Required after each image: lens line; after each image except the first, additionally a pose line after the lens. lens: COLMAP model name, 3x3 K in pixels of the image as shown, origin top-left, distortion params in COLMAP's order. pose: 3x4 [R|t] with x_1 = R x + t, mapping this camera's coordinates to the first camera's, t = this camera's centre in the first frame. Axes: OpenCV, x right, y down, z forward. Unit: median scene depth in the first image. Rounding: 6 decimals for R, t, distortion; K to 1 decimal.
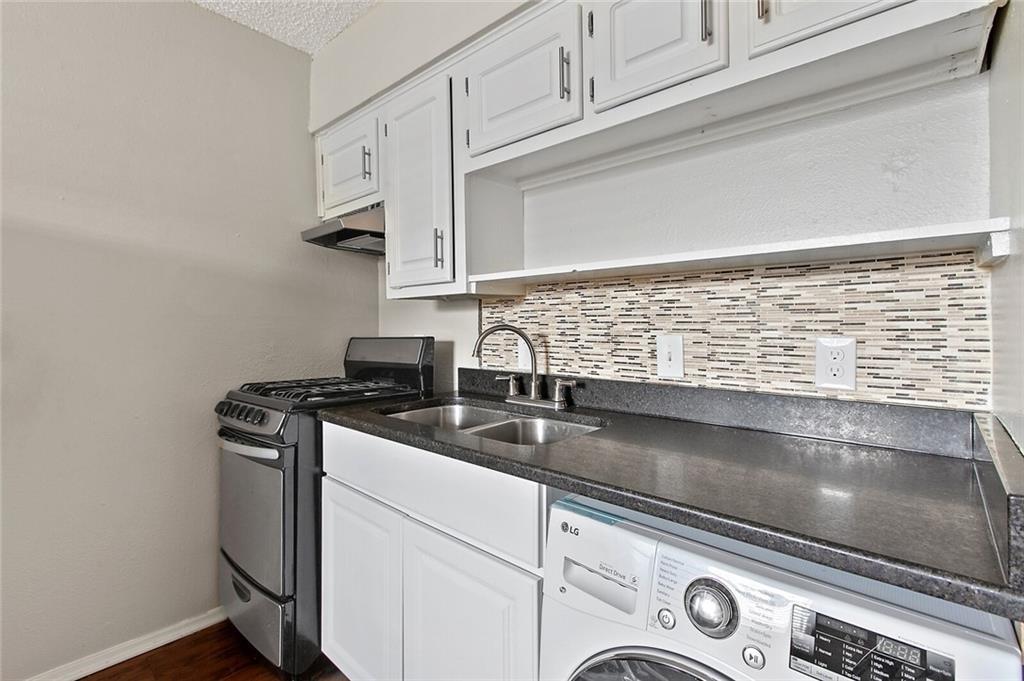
lens RADIAL K [[465.6, 0, 513.7], [0, 465.6, 330.2], [0, 0, 1]] dist [0.001284, 0.000034]
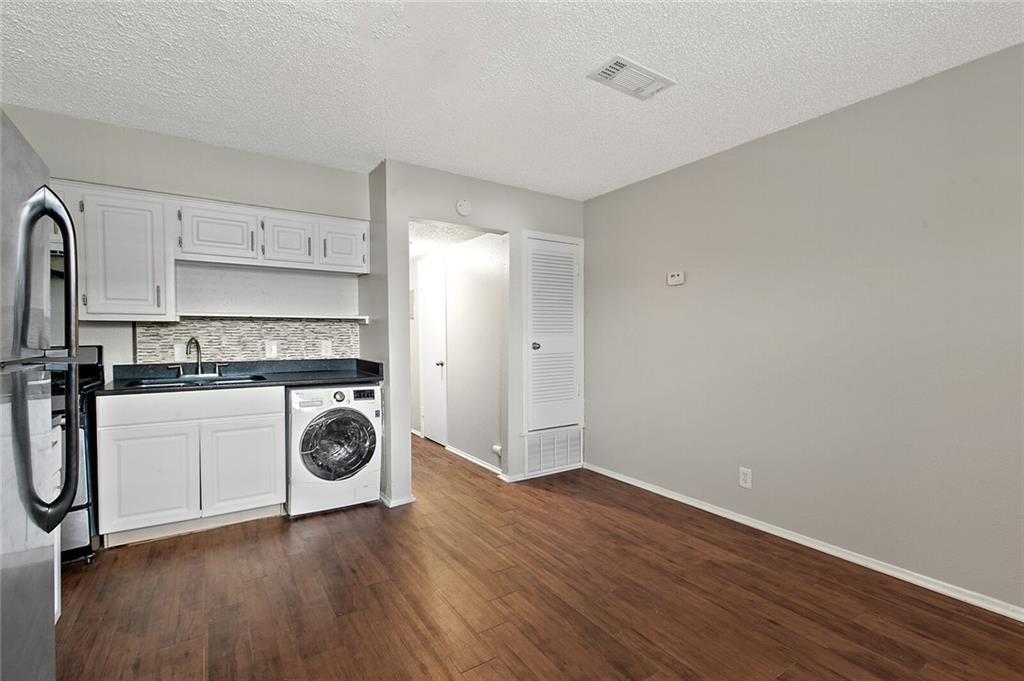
lens RADIAL K [[465.6, 0, 513.7], [0, 465.6, 330.2], [0, 0, 1]] dist [0.001284, 0.000034]
pose [[0.250222, 0.001833, 0.968187, -1.792777], [-0.001302, 0.999998, -0.001557, -0.047338], [-0.968188, -0.000871, 0.250224, -0.931349]]
